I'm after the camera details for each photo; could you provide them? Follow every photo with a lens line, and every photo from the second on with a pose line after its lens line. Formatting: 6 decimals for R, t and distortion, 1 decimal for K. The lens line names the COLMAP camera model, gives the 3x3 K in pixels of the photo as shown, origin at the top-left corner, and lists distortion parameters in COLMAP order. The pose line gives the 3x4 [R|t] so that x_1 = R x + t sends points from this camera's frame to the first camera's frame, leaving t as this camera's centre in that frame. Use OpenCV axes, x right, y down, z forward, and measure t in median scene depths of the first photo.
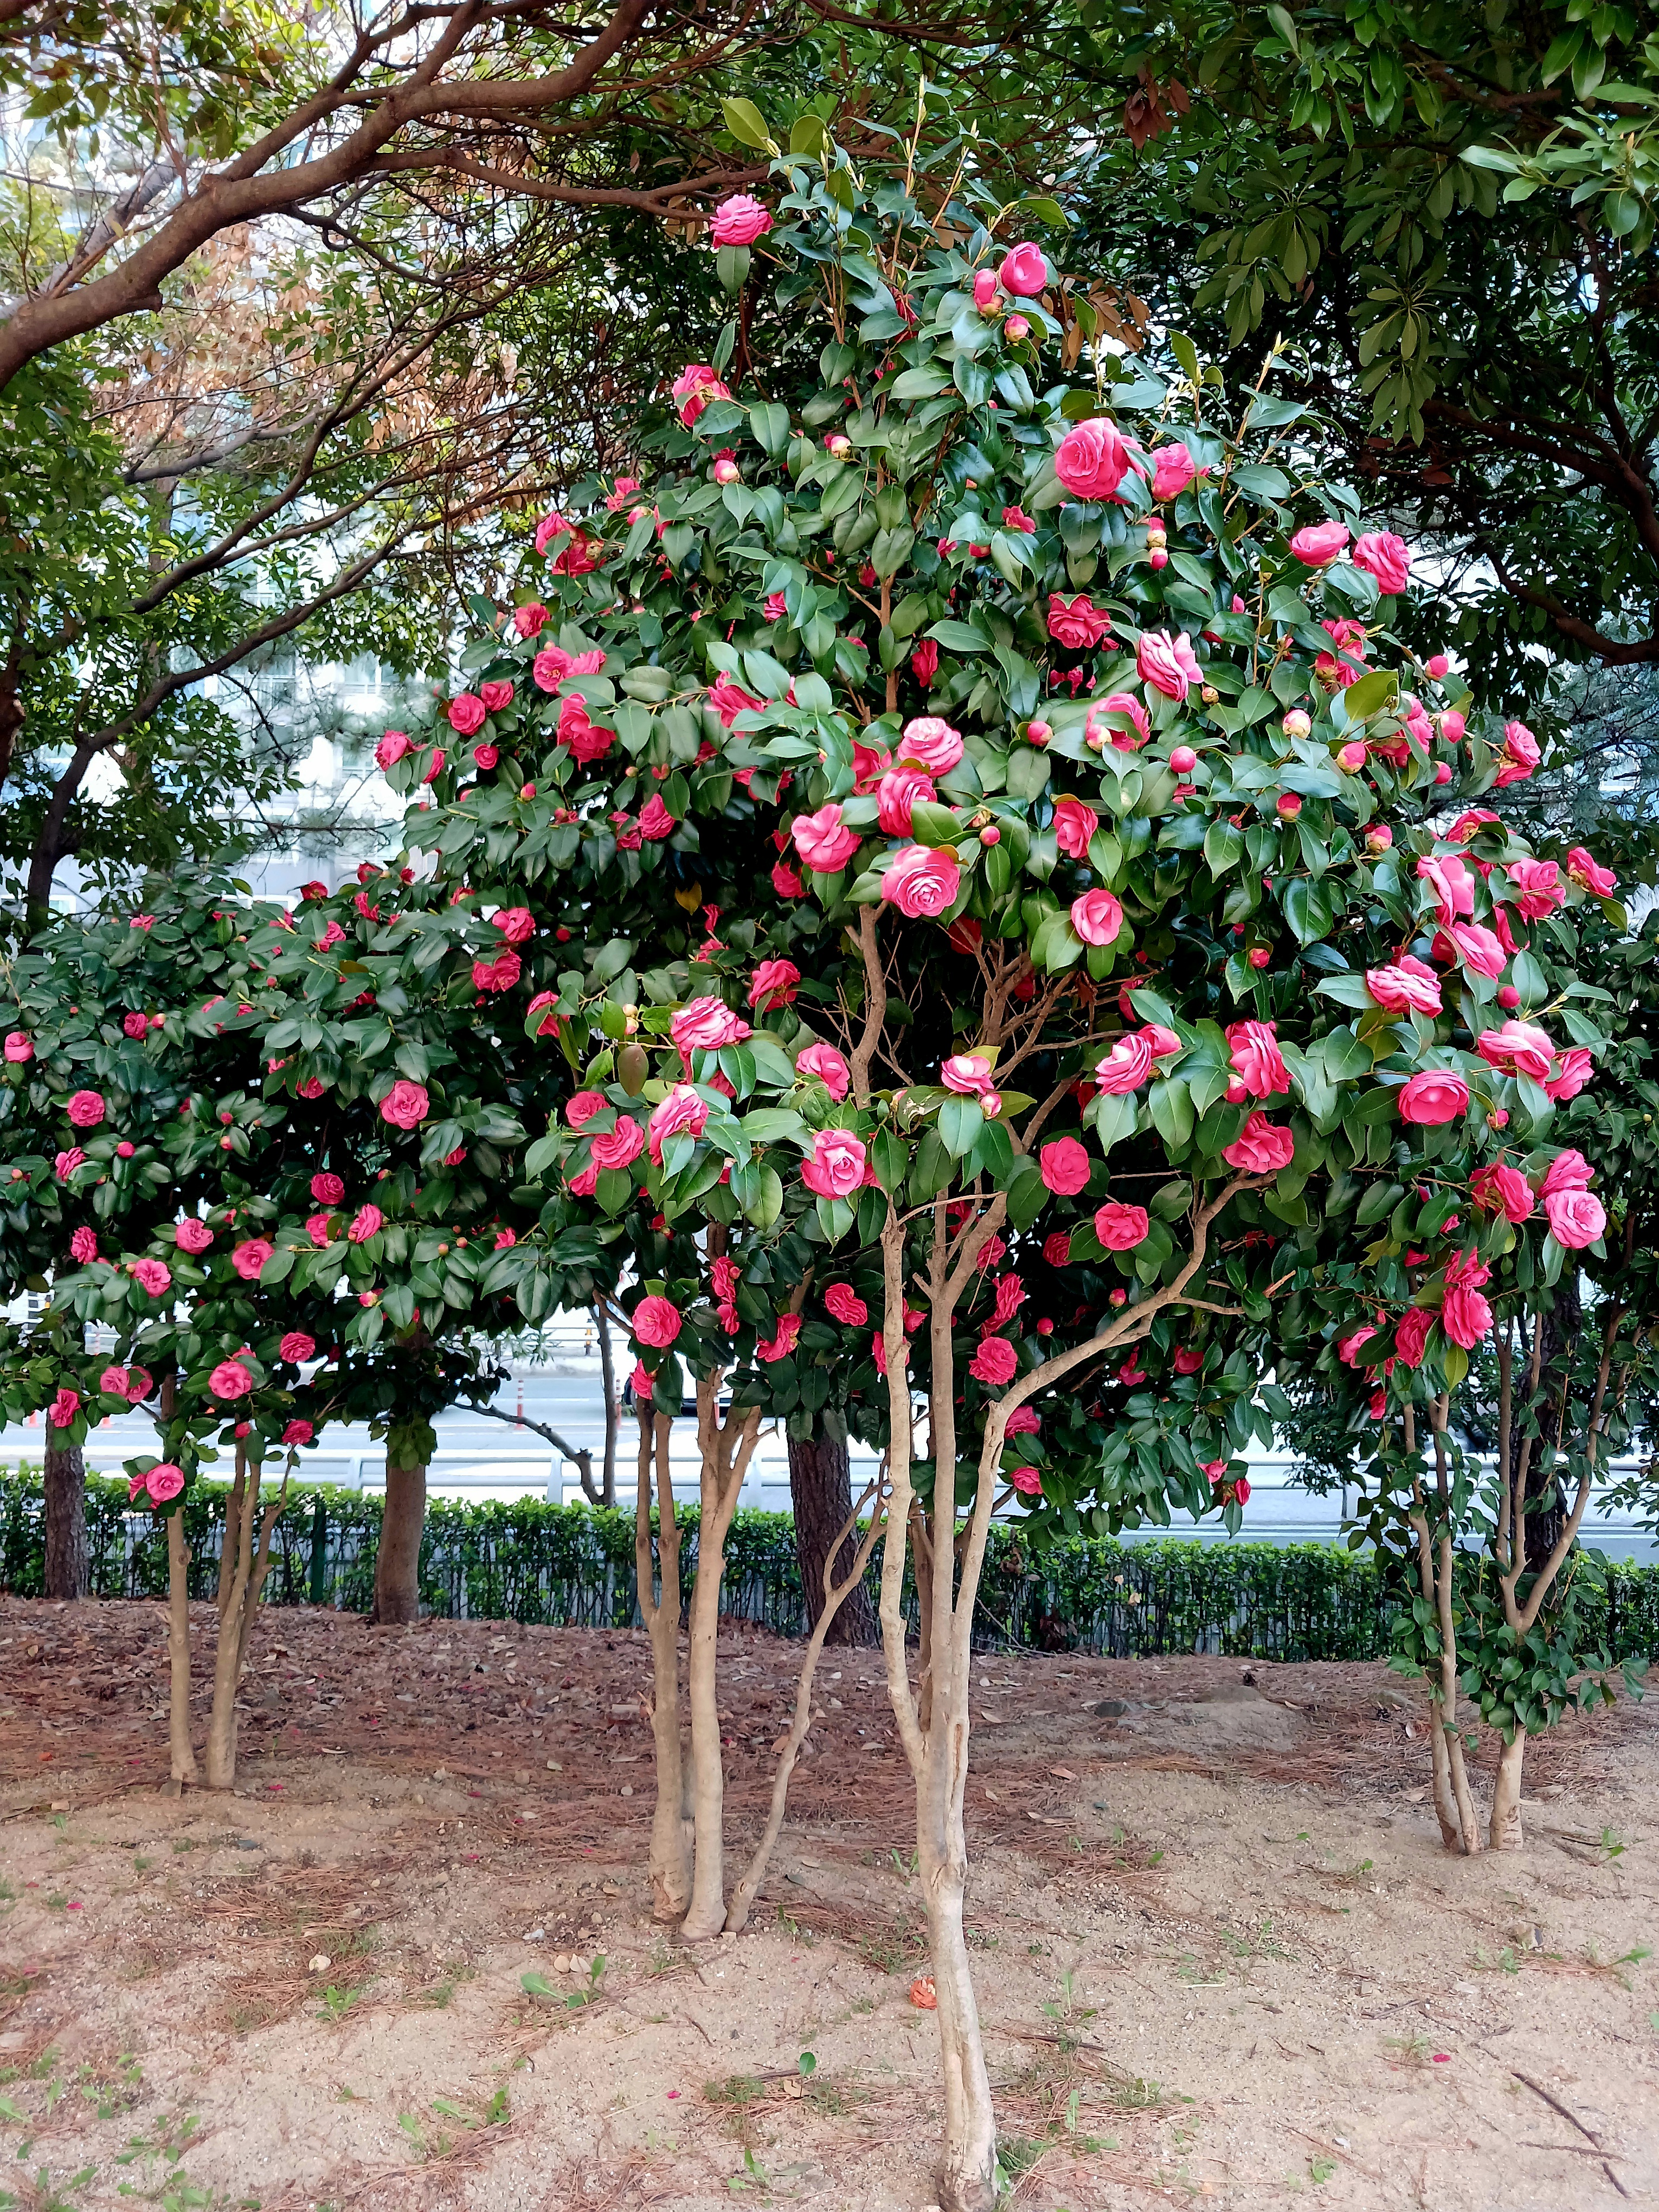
lens RADIAL K [[2494.7, 0, 714.5], [0, 2494.7, 1216.9], [0, 0, 1]] dist [0.326925, -1.640757]
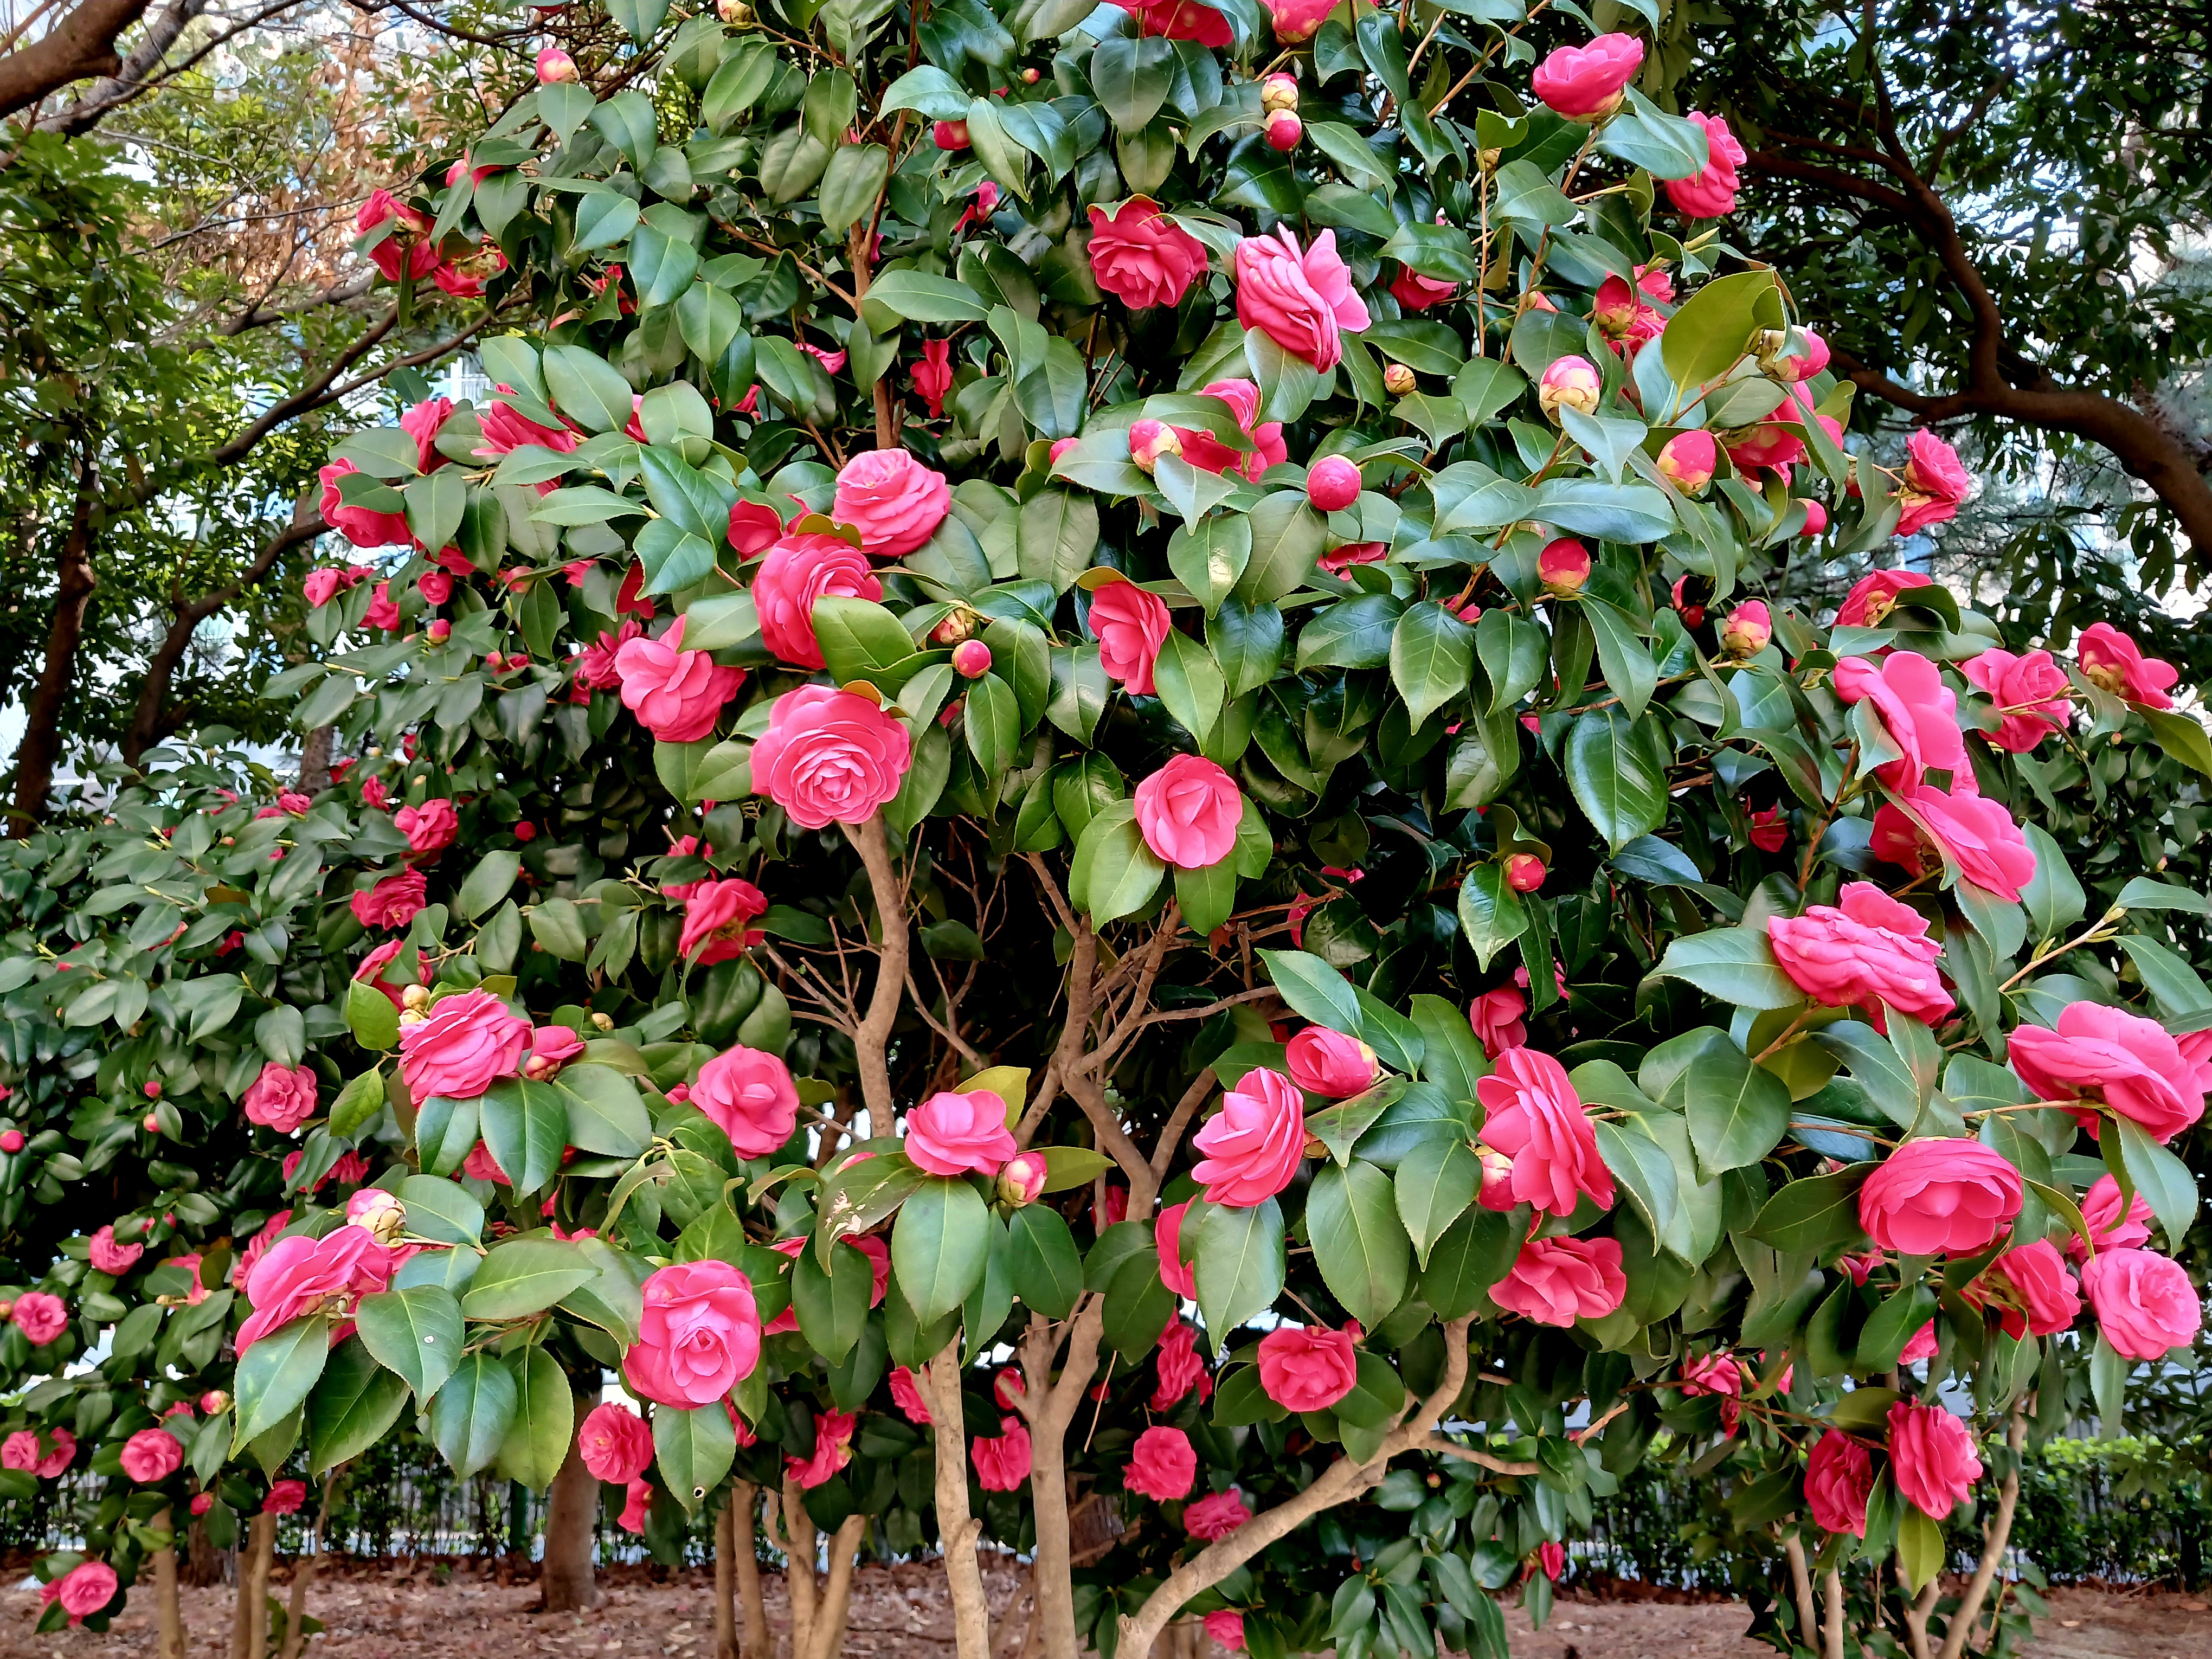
lens RADIAL K [[1763.2, 0, 1106.0], [0, 1763.2, 829.5], [0, 0, 1]] dist [0.009630, -0.027624]
pose [[0.998232, -0.052375, -0.028092, 0.143113], [0.050641, 0.996958, -0.059250, -0.094840], [0.031110, 0.057722, 0.997848, 0.649063]]
